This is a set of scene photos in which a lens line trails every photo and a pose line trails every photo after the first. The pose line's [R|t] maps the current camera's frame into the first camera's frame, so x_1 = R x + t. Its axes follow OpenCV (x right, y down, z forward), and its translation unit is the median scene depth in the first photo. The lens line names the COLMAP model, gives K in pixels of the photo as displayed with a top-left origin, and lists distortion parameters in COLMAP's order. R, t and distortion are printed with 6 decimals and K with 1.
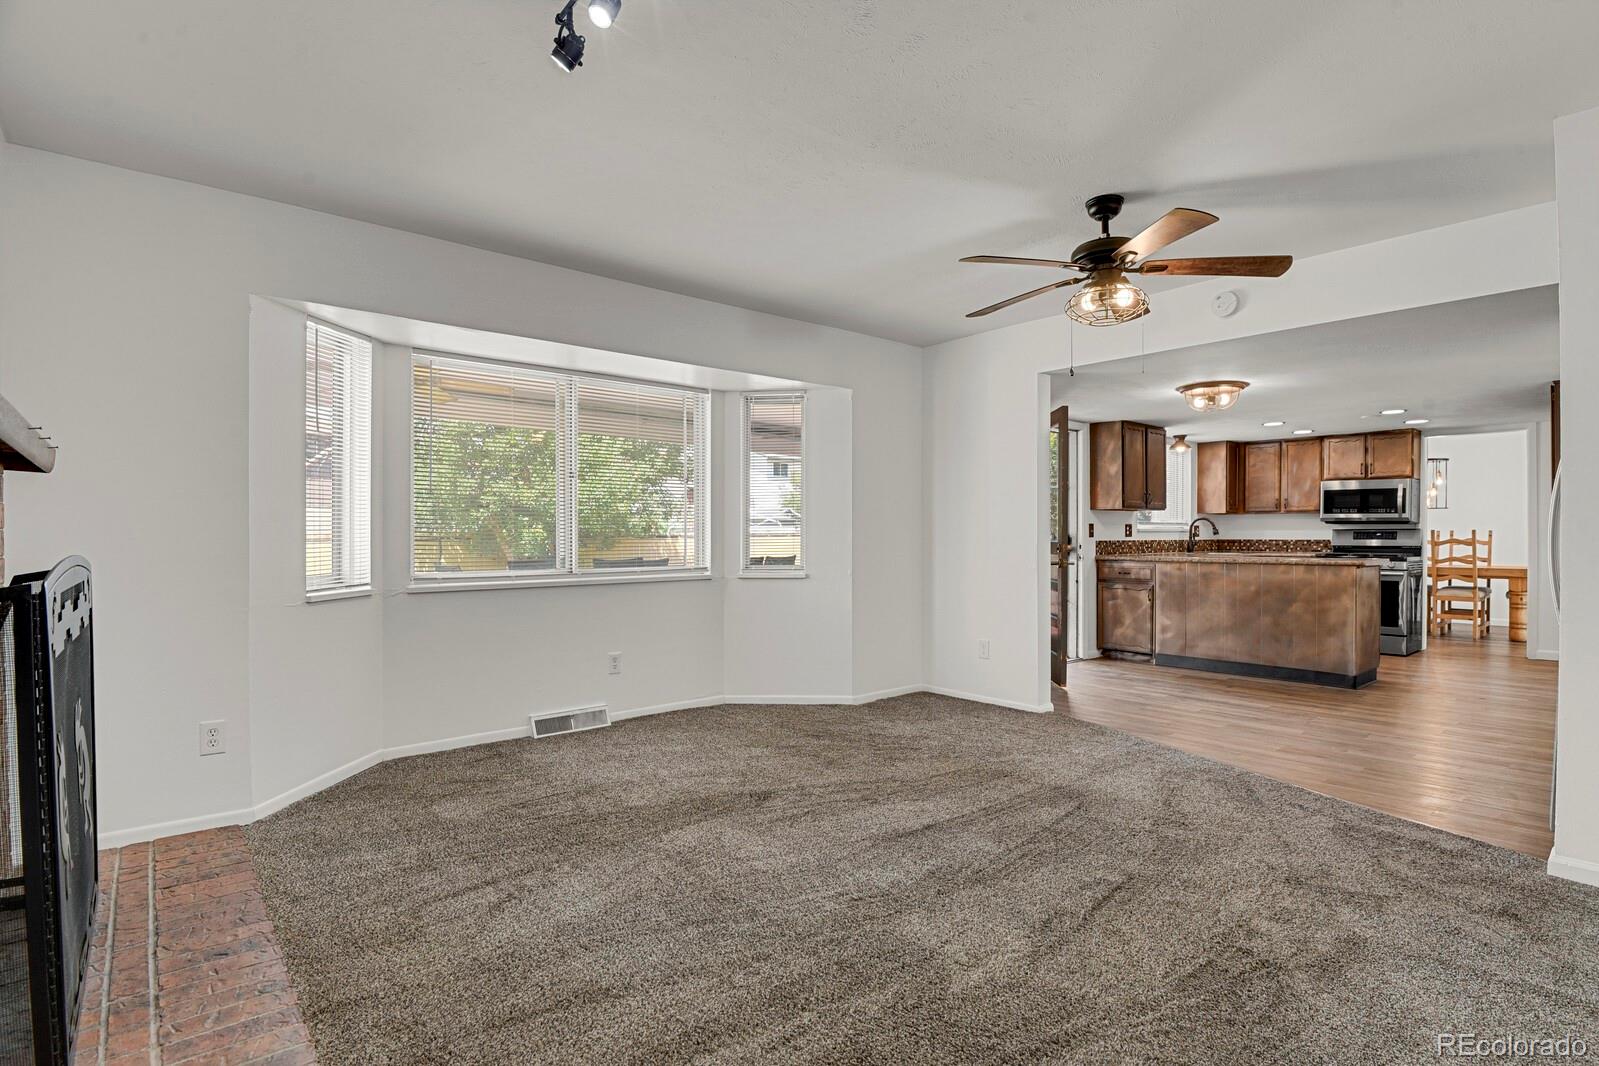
lens RADIAL K [[781.4, 0, 800.3], [0, 781.4, 541.5], [0, 0, 1]] dist [-0.026147, -0.002524]
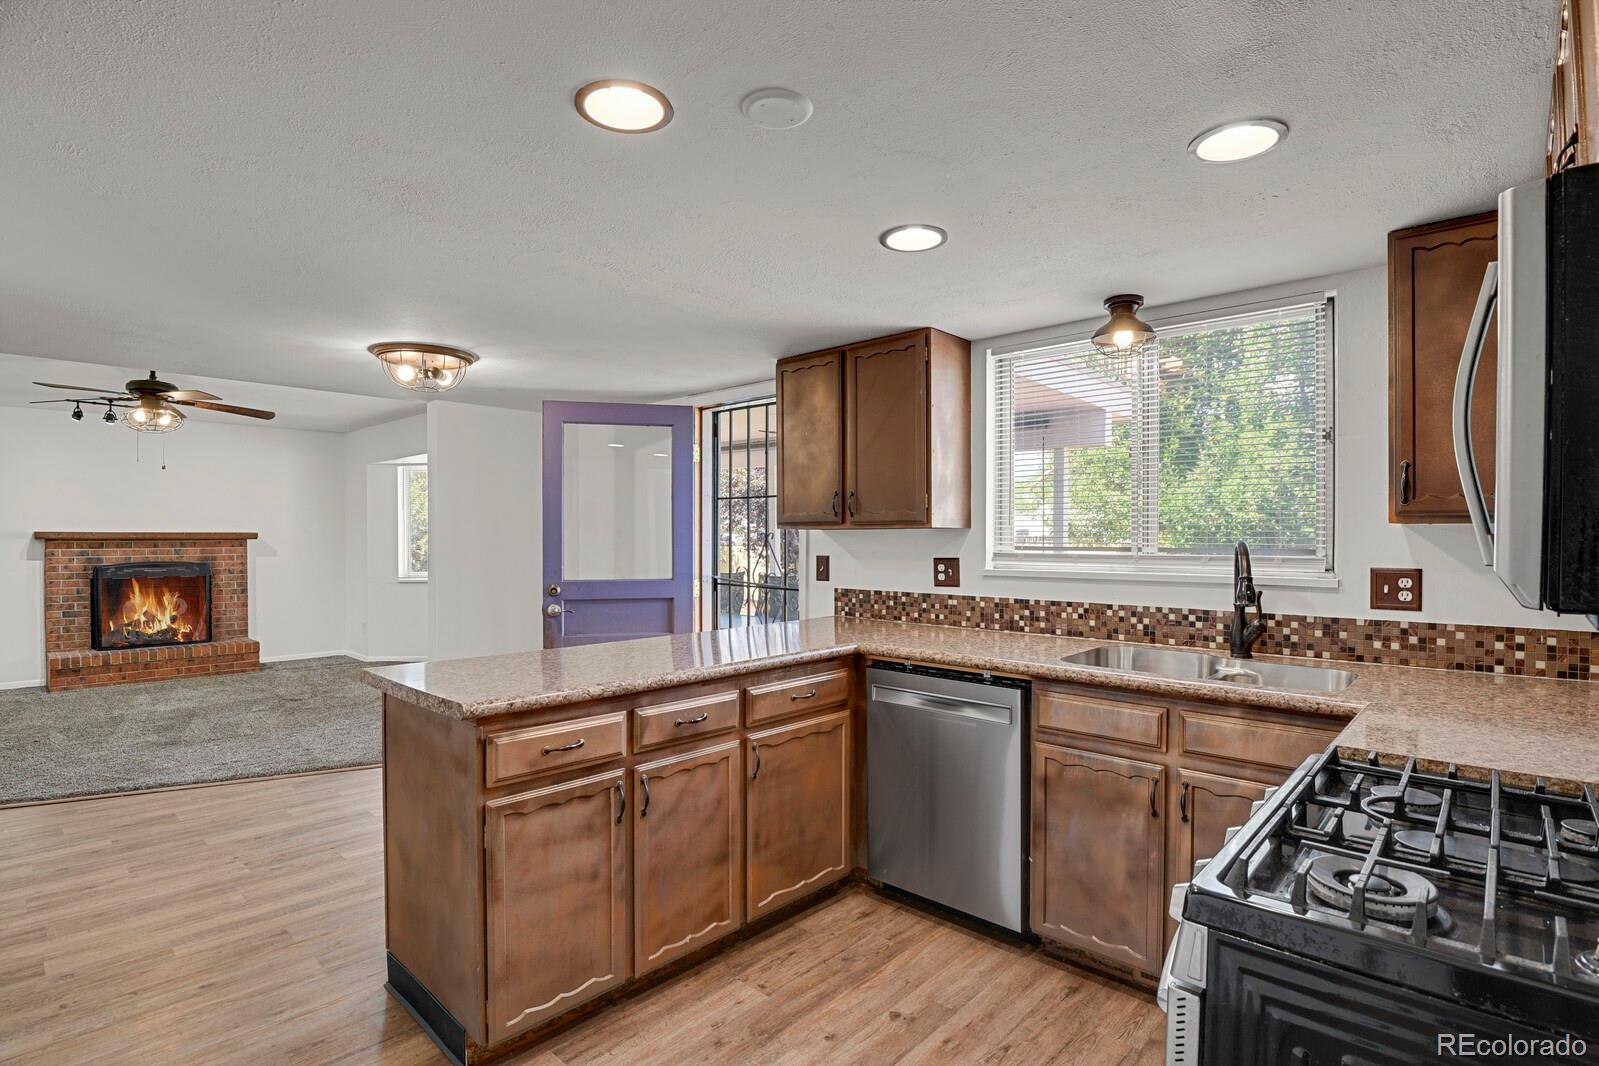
lens RADIAL K [[781.4, 0, 794.4], [0, 781.4, 534.7], [0, 0, 1]] dist [-0.026147, -0.002524]
pose [[0.115025, 0.002124, -0.993360, 0.862883], [-0.006194, 0.999980, 0.001421, -0.035925], [0.993343, 0.005989, 0.115035, 0.873623]]
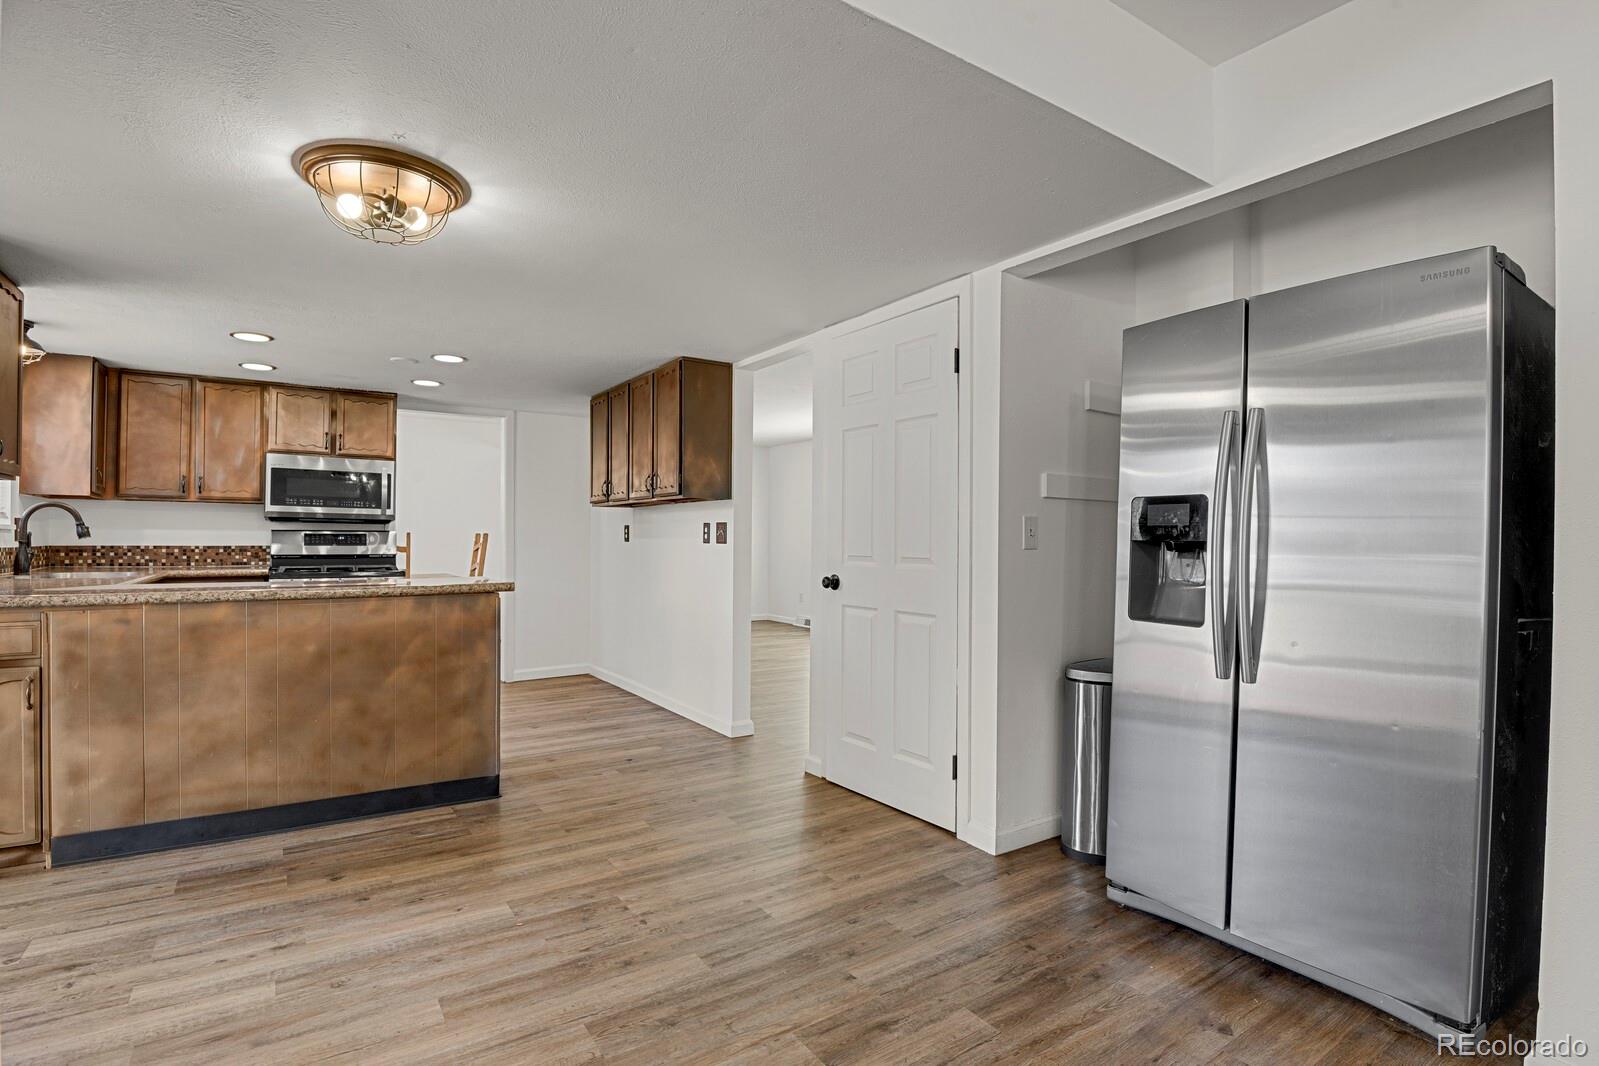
lens RADIAL K [[781.4, 0, 805.1], [0, 781.4, 538.3], [0, 0, 1]] dist [-0.026147, -0.002524]
pose [[0.117518, 0.003384, 0.993065, 0.108593], [0.001162, 0.999993, -0.003546, -0.006207], [-0.993070, 0.001571, 0.117513, 0.516612]]
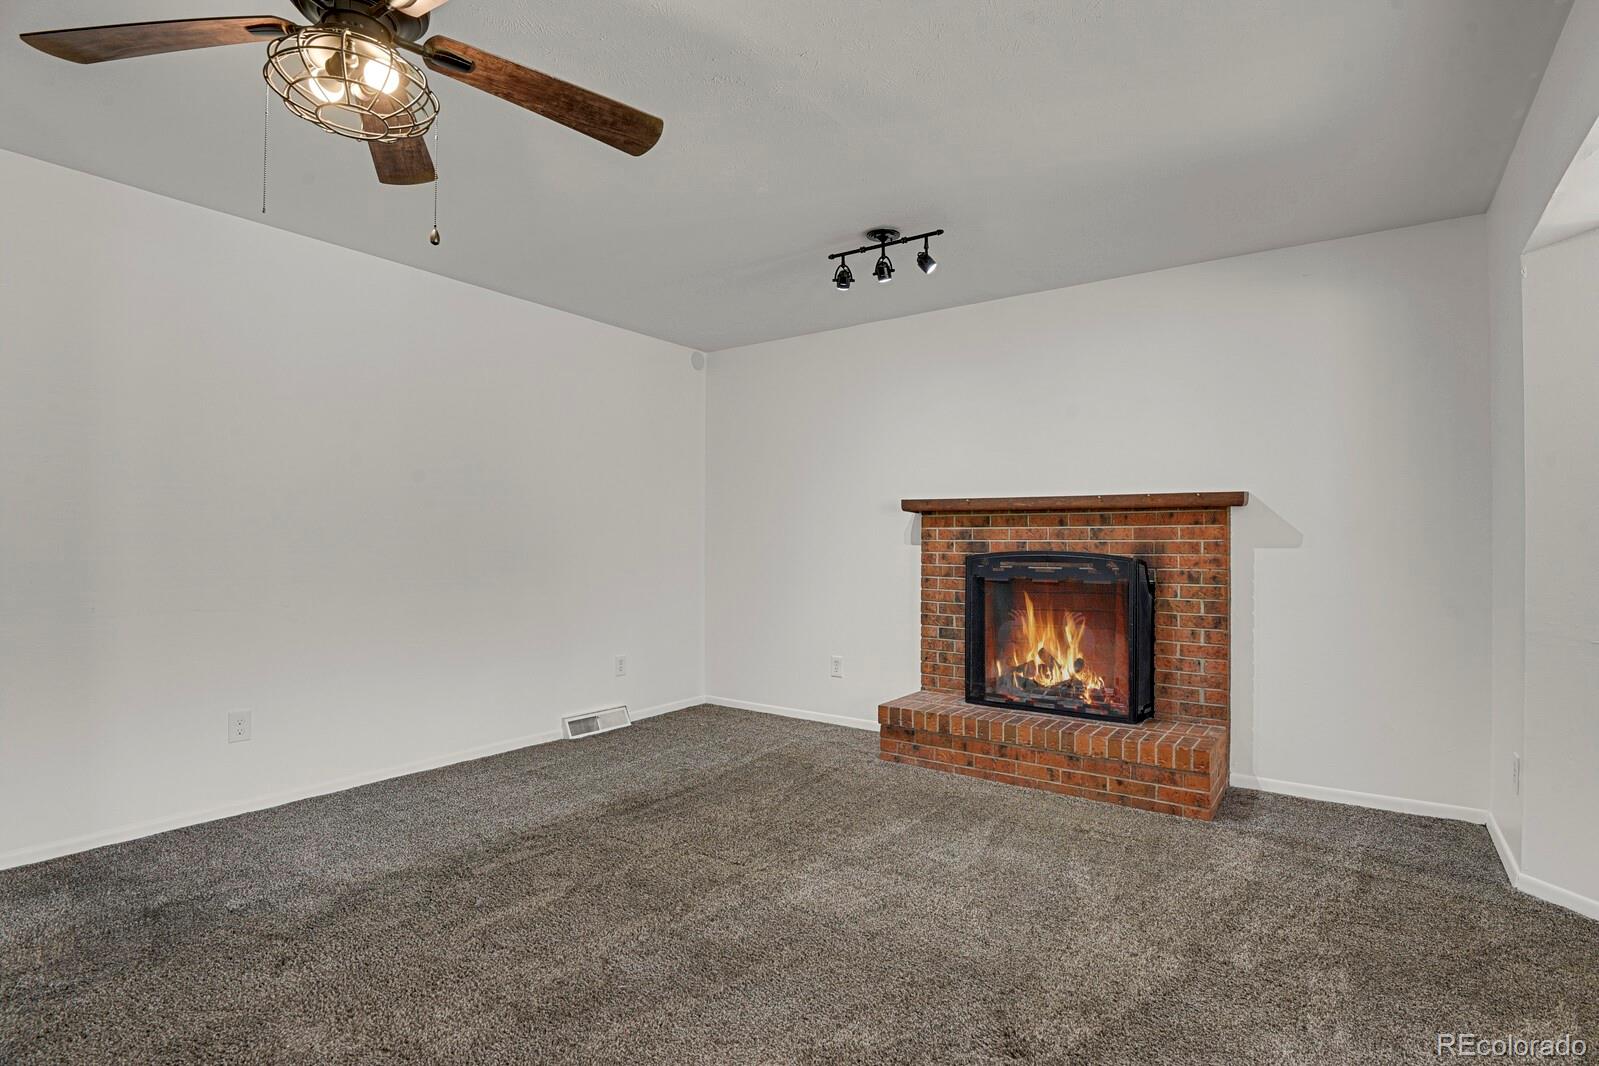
lens RADIAL K [[781.4, 0, 803.1], [0, 781.4, 536.8], [0, 0, 1]] dist [-0.026147, -0.002524]
pose [[-0.968552, -0.000272, -0.248812, 0.098918], [-0.001639, 0.999985, 0.005288, -0.007499], [0.248807, 0.005530, -0.968537, 0.645433]]
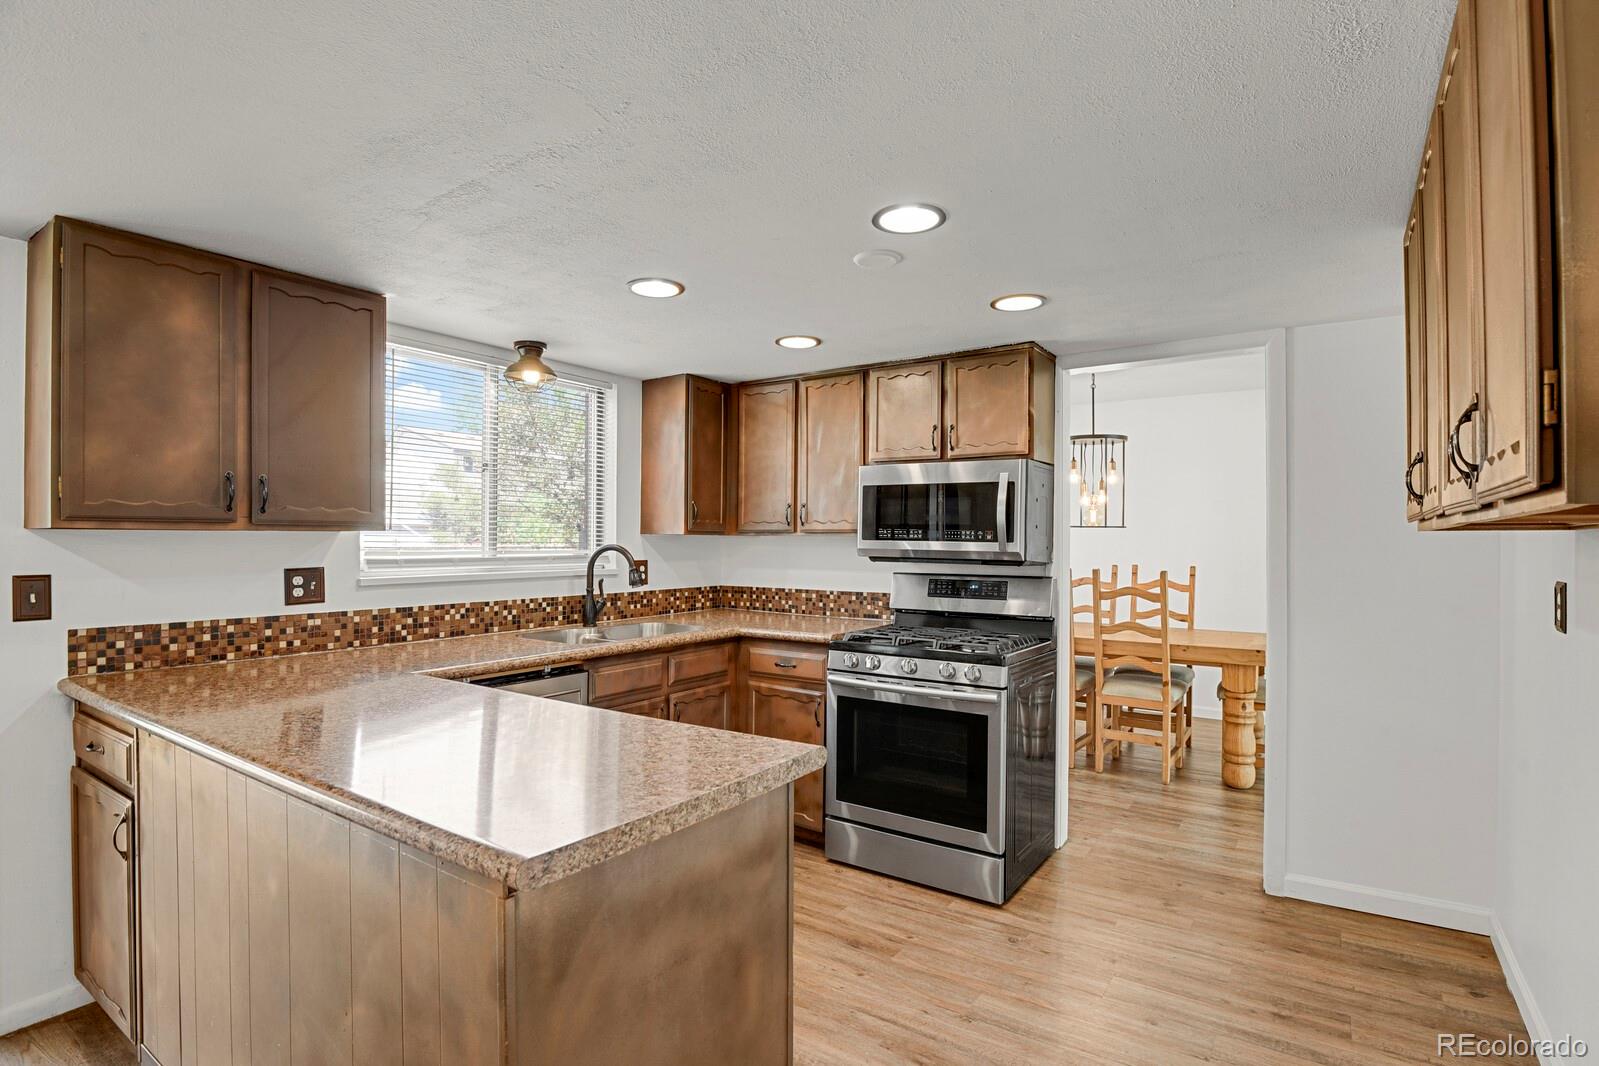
lens RADIAL K [[781.4, 0, 802.0], [0, 781.4, 532.2], [0, 0, 1]] dist [-0.026147, -0.002524]
pose [[0.964615, 0.008567, 0.263524, 0.554128], [-0.003901, 0.999826, -0.018222, -0.033342], [-0.263635, 0.016549, 0.964481, 0.609049]]
